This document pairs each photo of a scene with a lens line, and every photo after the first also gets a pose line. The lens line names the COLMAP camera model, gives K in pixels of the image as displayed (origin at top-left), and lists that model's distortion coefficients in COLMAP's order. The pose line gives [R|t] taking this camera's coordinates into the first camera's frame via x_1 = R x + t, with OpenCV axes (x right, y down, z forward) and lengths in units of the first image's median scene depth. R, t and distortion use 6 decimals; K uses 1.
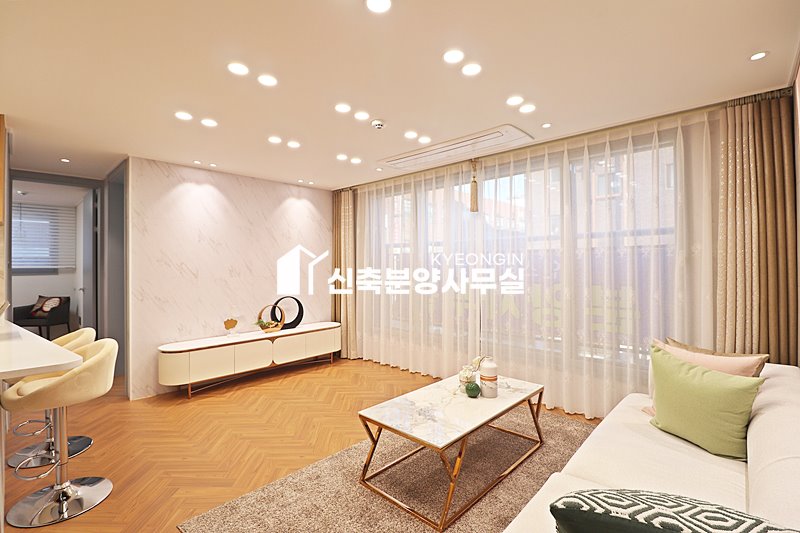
lens RADIAL K [[369.5, 0, 399.4], [0, 369.5, 266.5], [0, 0, 1]] dist [-0.003175, -0.011534]
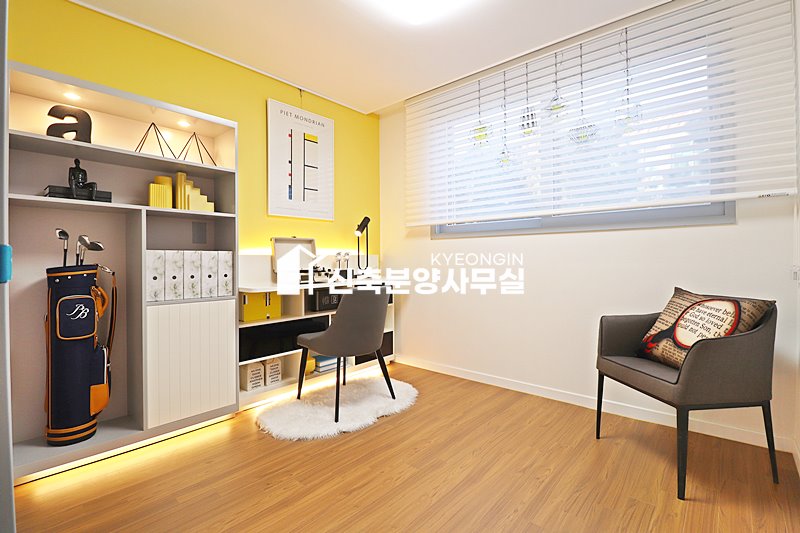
lens RADIAL K [[369.5, 0, 398.9], [0, 369.5, 264.6], [0, 0, 1]] dist [-0.003175, -0.011534]
pose [[0.029642, 0.014197, -0.999460, -0.683716], [0.004179, 0.999889, 0.014327, 0.054828], [0.999552, -0.004601, 0.029579, 0.759935]]
